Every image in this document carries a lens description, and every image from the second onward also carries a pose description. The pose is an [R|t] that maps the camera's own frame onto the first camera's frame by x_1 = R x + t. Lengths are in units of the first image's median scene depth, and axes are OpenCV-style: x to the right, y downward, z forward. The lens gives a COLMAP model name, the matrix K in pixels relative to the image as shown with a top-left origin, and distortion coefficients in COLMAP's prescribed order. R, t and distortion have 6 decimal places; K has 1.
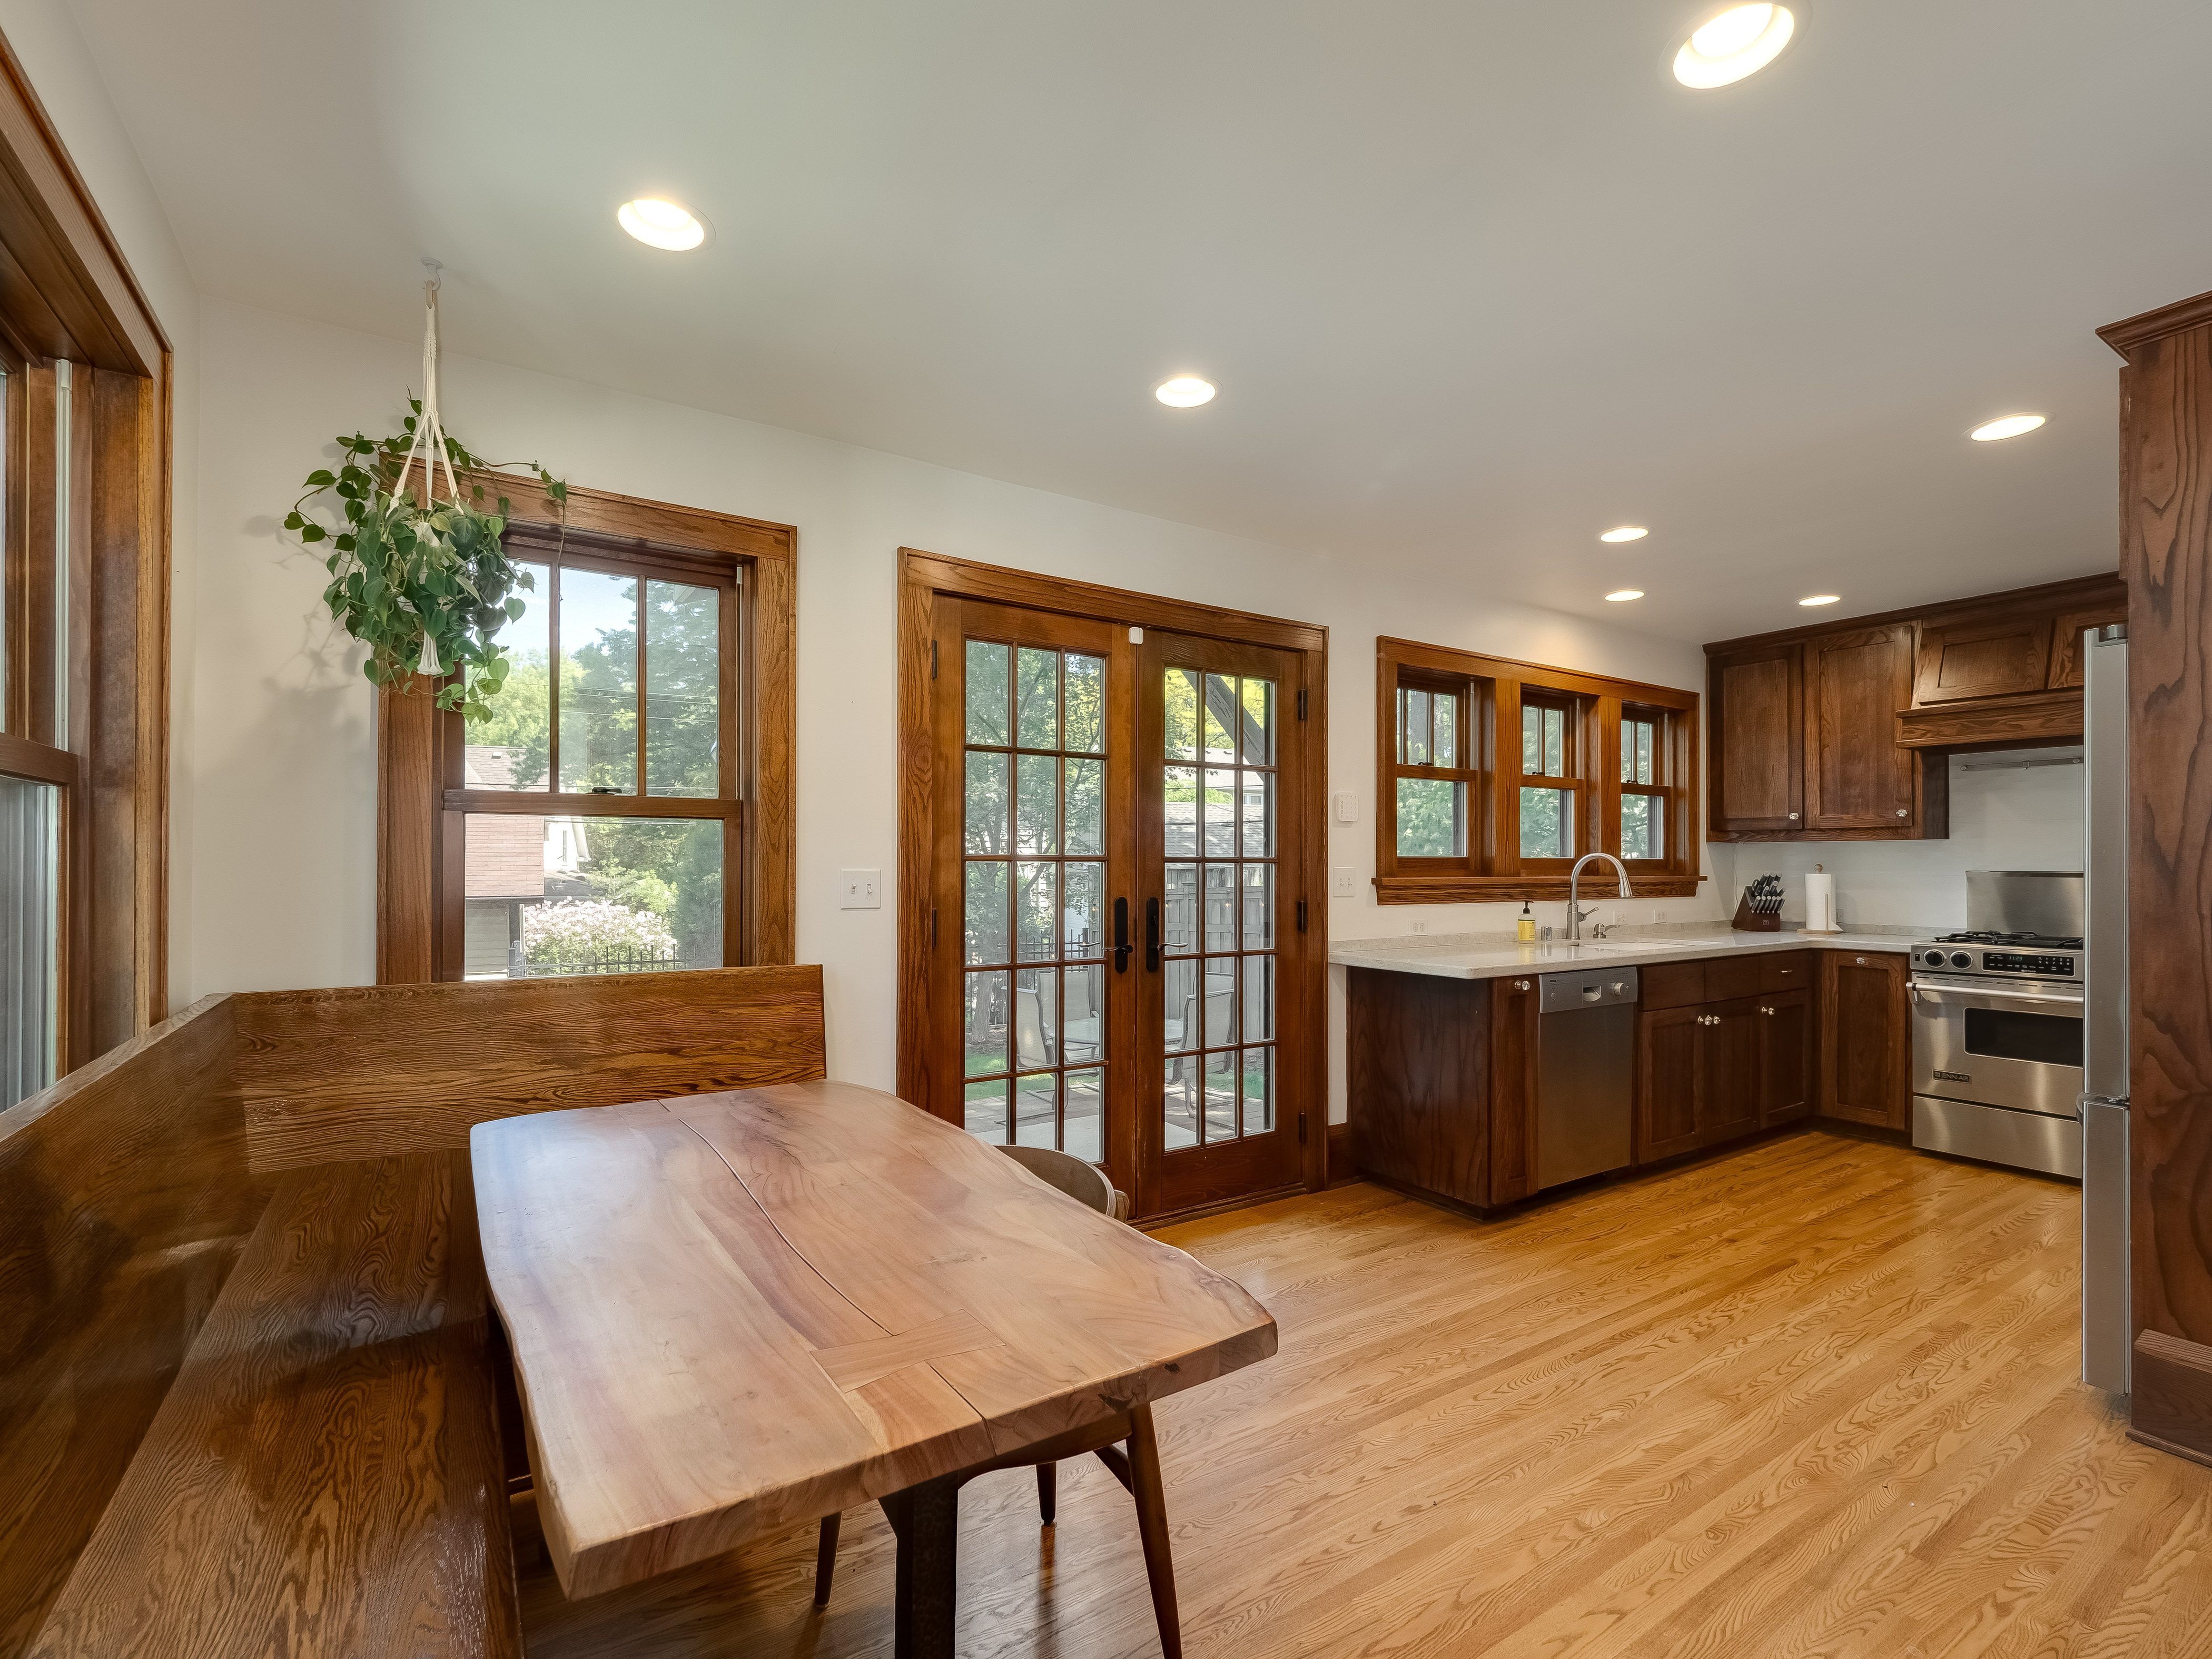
lens RADIAL K [[1091.5, 0, 1003.8], [0, 1091.5, 861.5], [0, 0, 1]] dist [-0.011502, 0.002052]
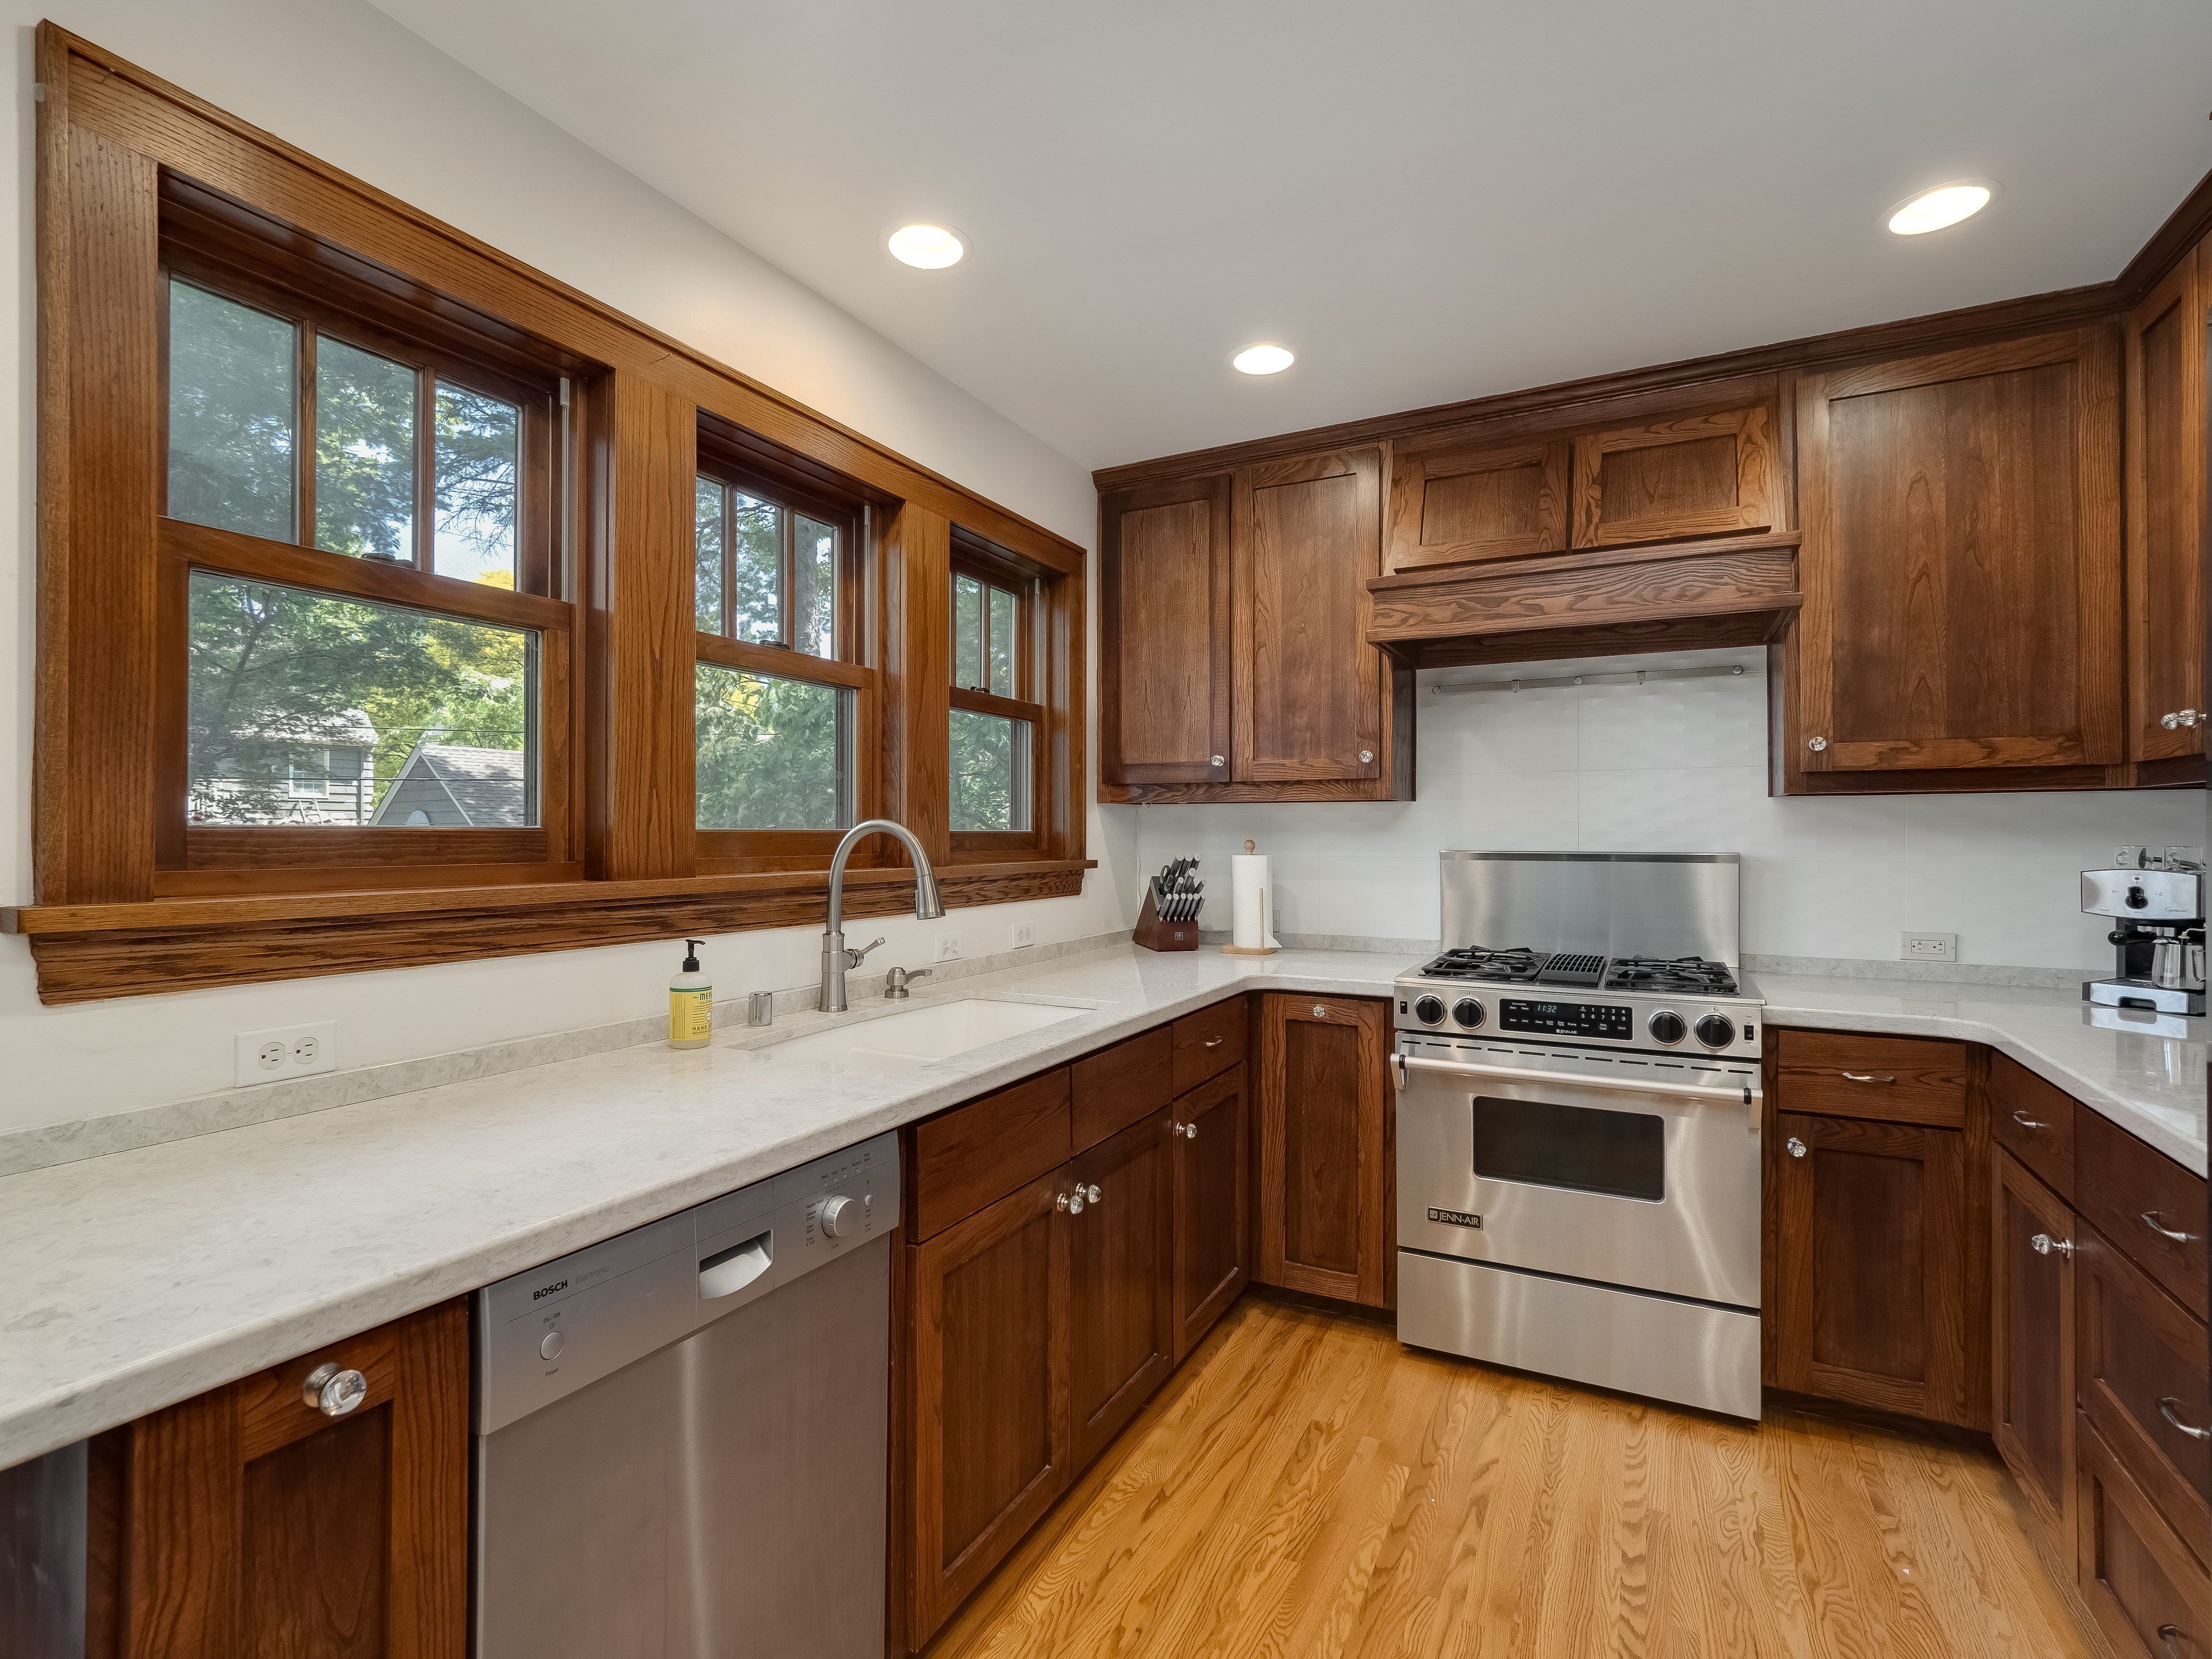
lens RADIAL K [[1064.9, 0, 1098.5], [0, 1064.9, 829.3], [0, 0, 1]] dist [0.001029, -0.004395]
pose [[0.854784, -0.000192, 0.518983, 0.388575], [-0.000415, 0.999999, 0.001054, -0.004463], [-0.518983, -0.001116, 0.854784, 0.563986]]
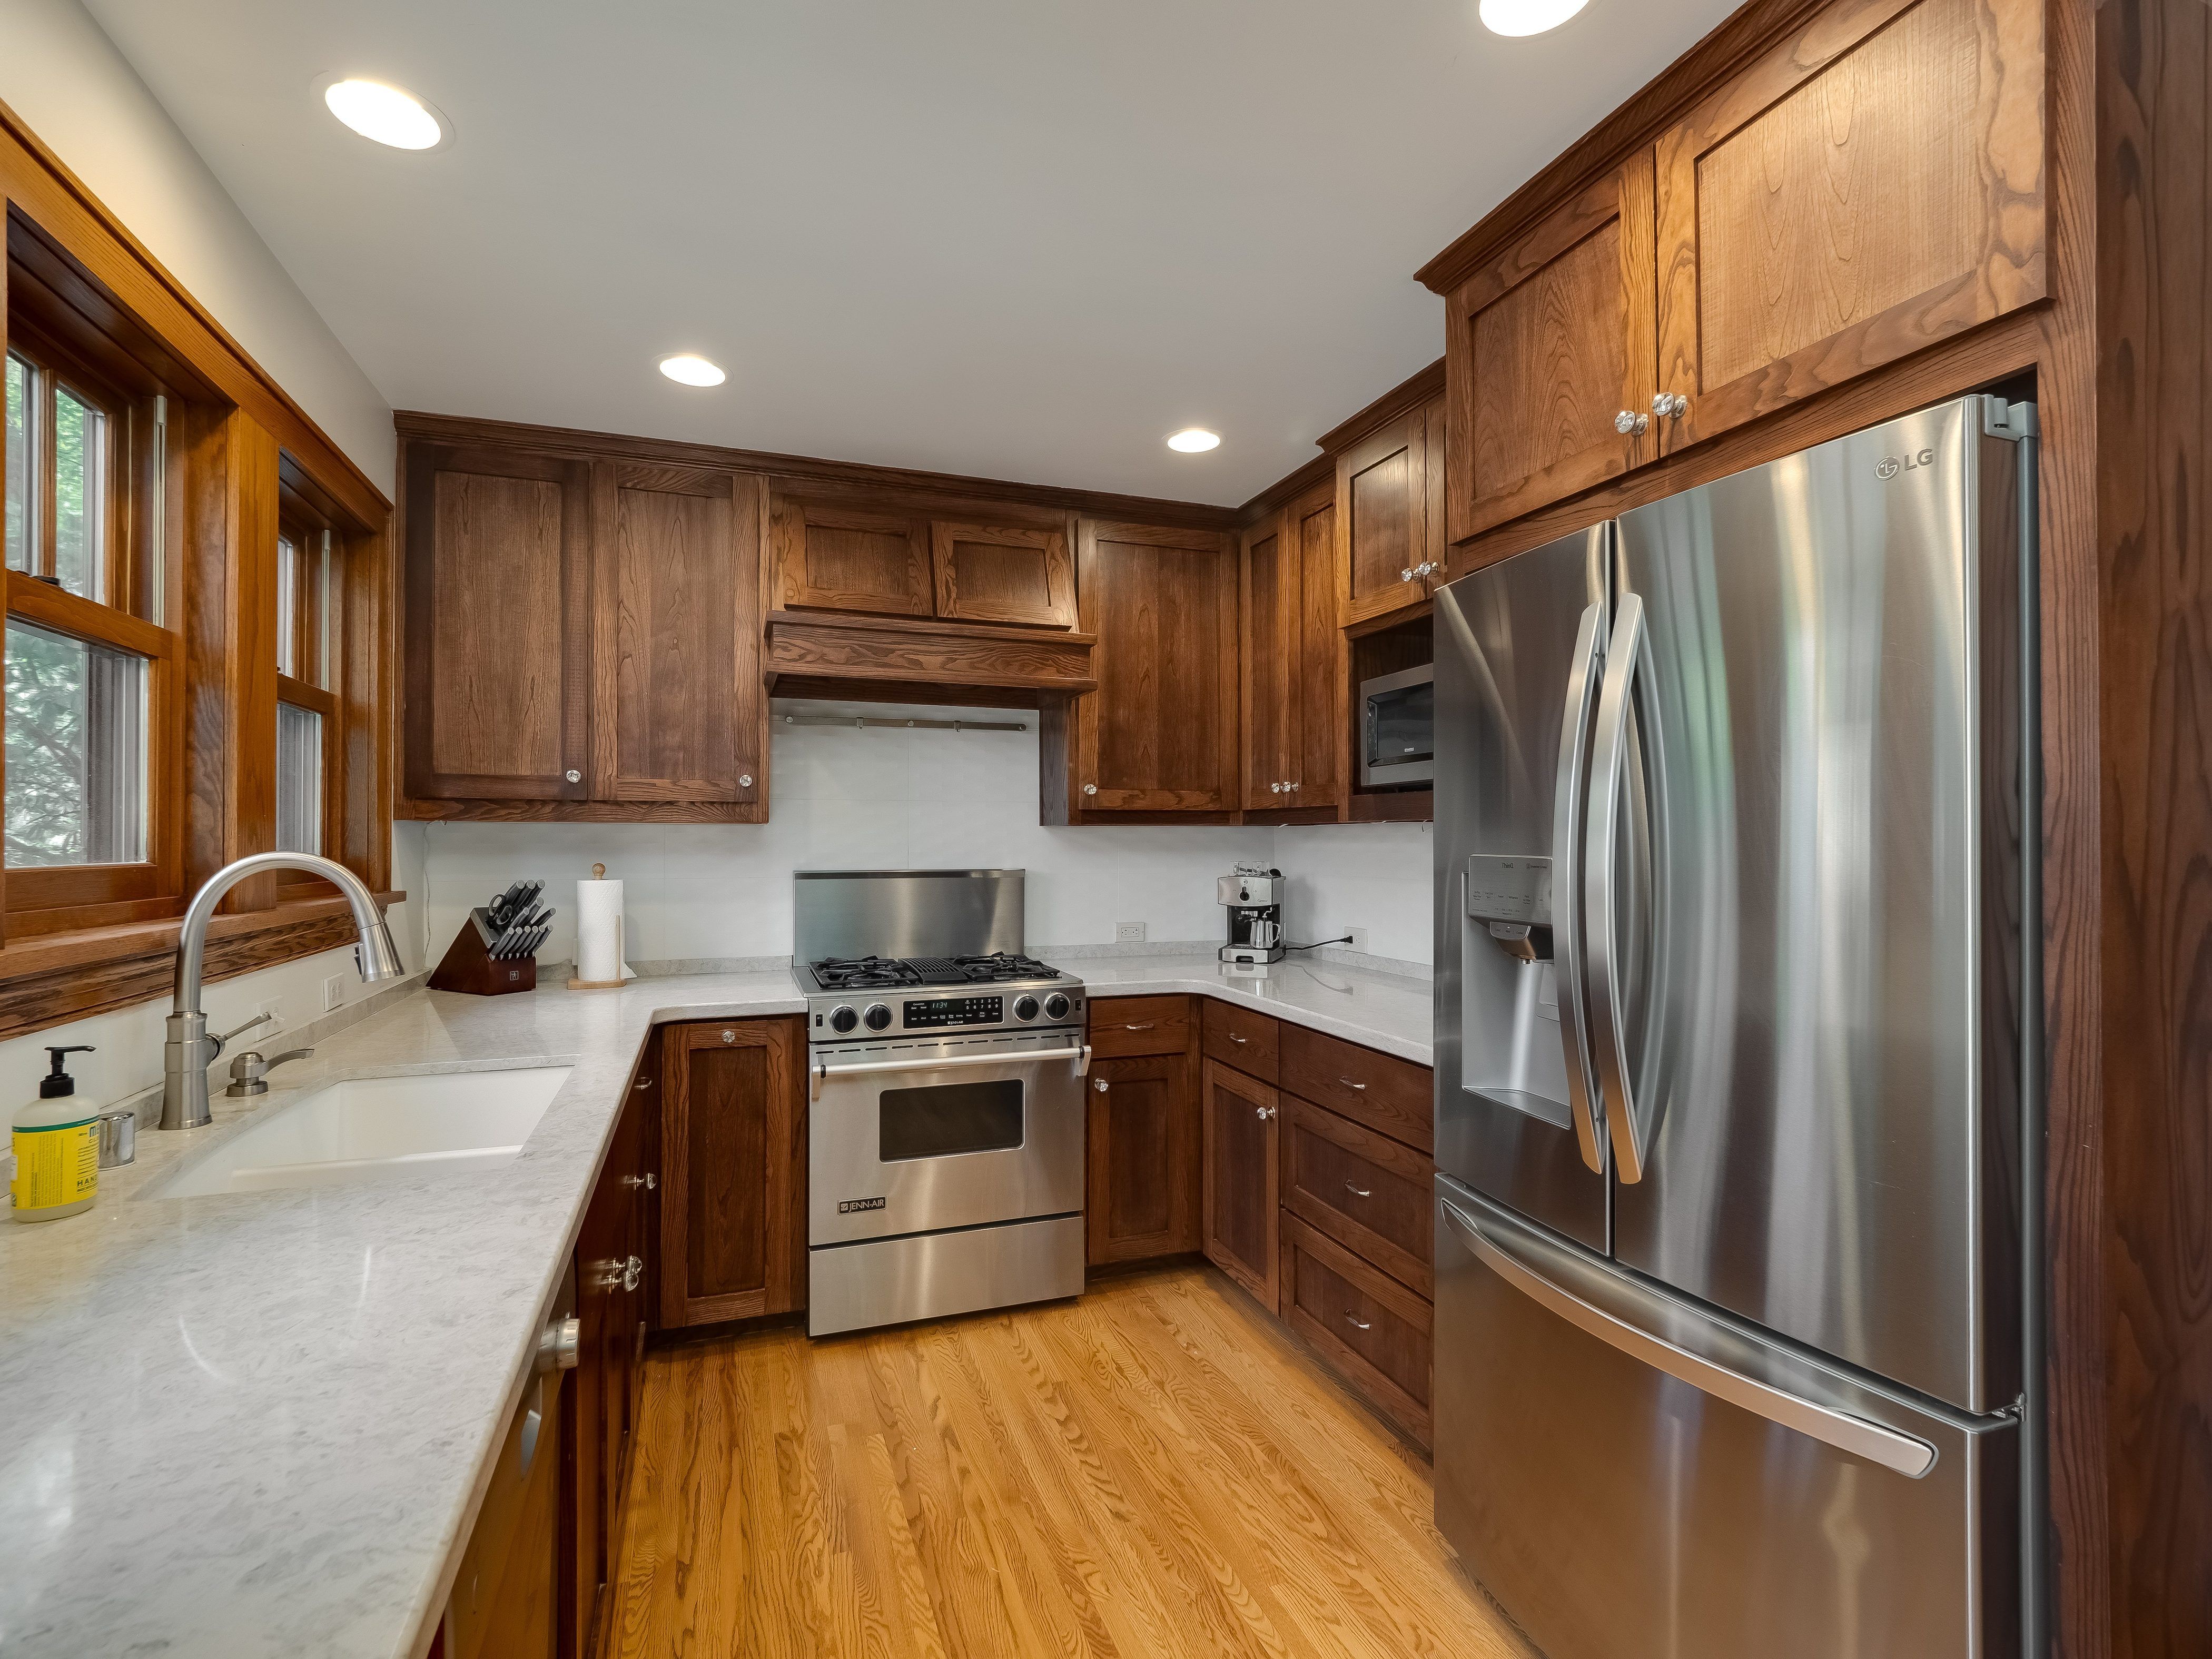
lens RADIAL K [[1064.9, 0, 1115.5], [0, 1064.9, 830.9], [0, 0, 1]] dist [0.001029, -0.004395]
pose [[0.170250, 0.006666, 0.985378, 0.265193], [-0.005756, 0.999967, -0.005770, -0.013625], [-0.985384, -0.004690, 0.170283, 0.683216]]
